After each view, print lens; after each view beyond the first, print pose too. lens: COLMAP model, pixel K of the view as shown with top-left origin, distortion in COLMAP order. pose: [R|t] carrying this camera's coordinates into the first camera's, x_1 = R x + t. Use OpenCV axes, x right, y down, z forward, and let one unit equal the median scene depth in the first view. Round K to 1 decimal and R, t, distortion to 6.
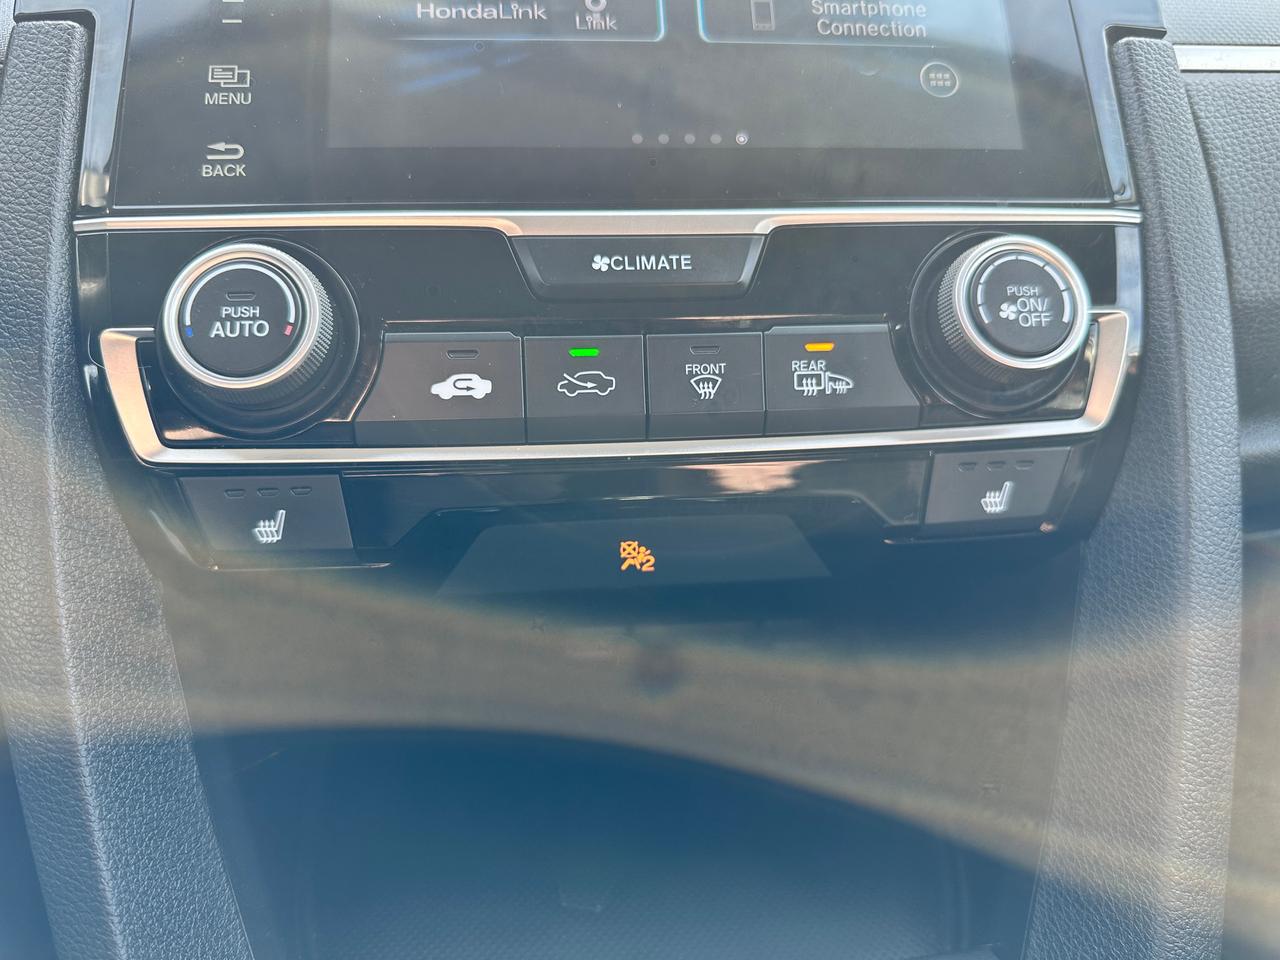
lens RADIAL K [[847.9, 0, 641.0], [0, 847.9, 481.1], [0, 0, 1]] dist [0.011315, -0.041071]
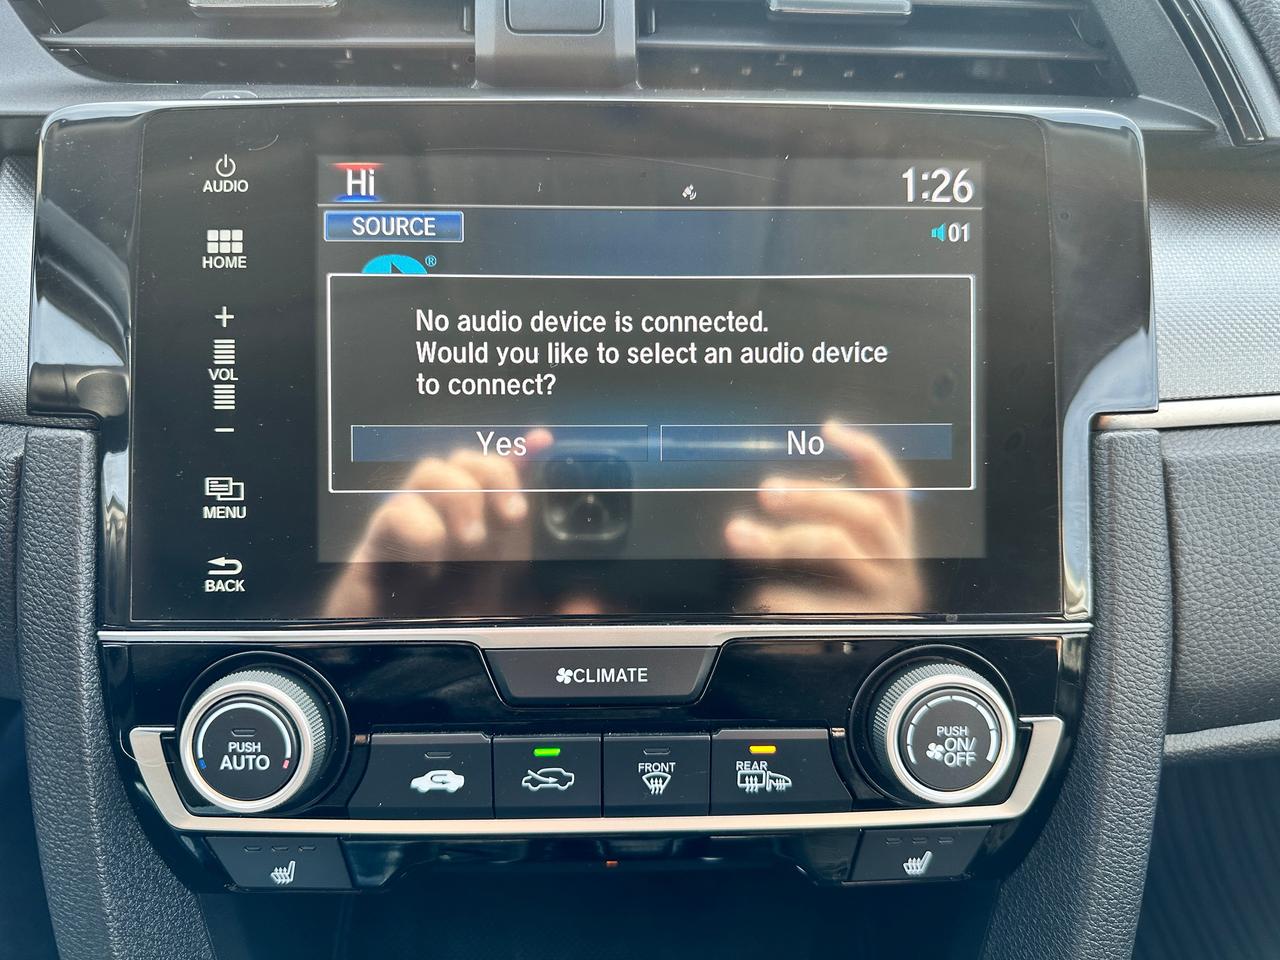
lens RADIAL K [[903.5, 0, 636.5], [0, 903.5, 479.5], [0, 0, 1]] dist [-0.003146, -0.040026]
pose [[0.997157, 0.047204, -0.058733, 0.101940], [-0.035800, 0.982655, 0.181955, -0.720110], [0.066304, -0.179335, 0.981551, -0.089747]]
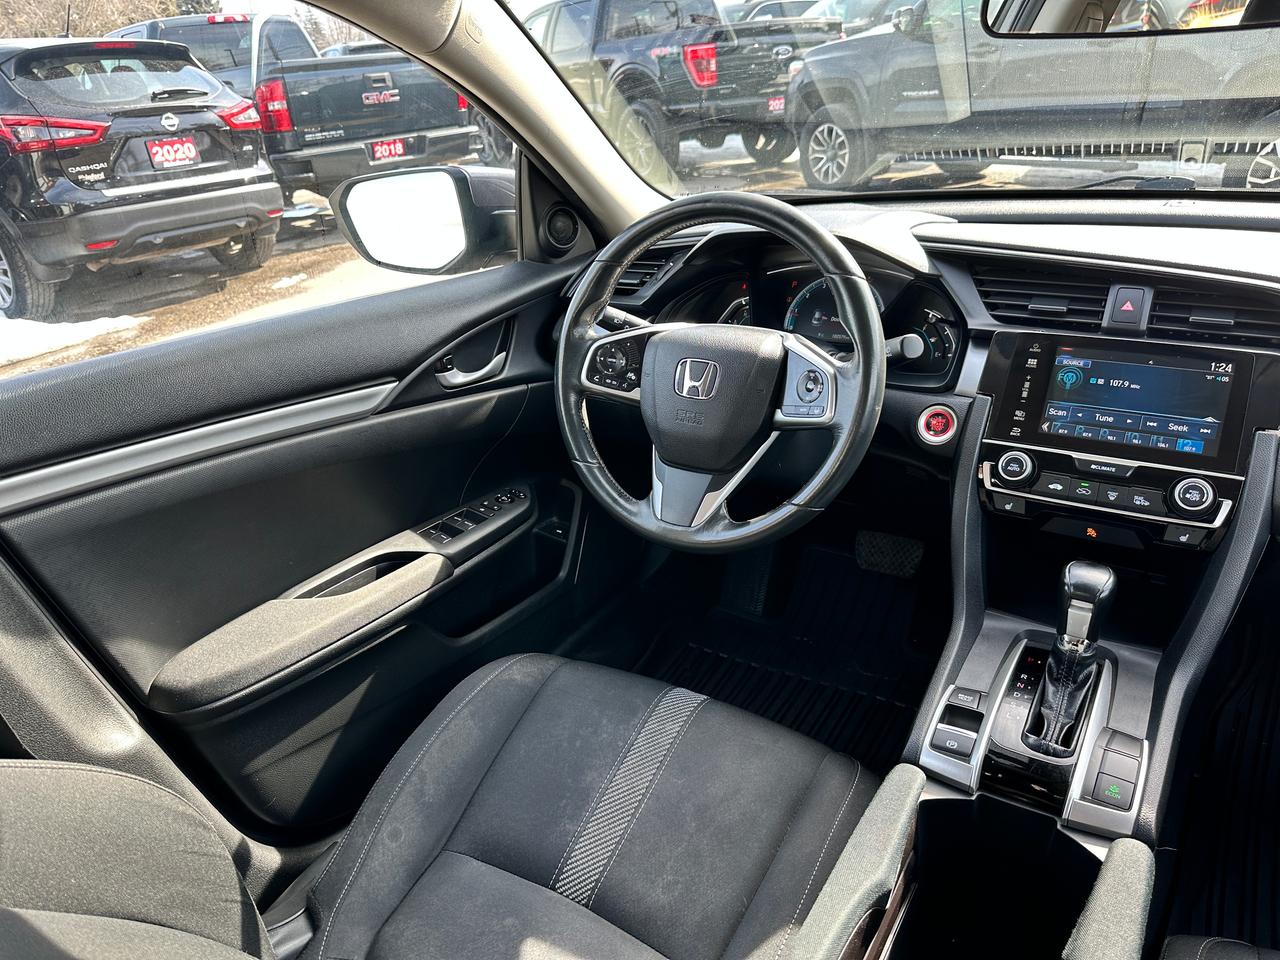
lens RADIAL K [[887.4, 0, 633.4], [0, 887.4, 487.6], [0, 0, 1]] dist [0.083979, -0.138385]
pose [[0.778271, 0.209628, -0.591904, 0.931222], [-0.200765, 0.976222, 0.081759, -0.040338], [0.594969, 0.055203, 0.801851, -4.457056]]
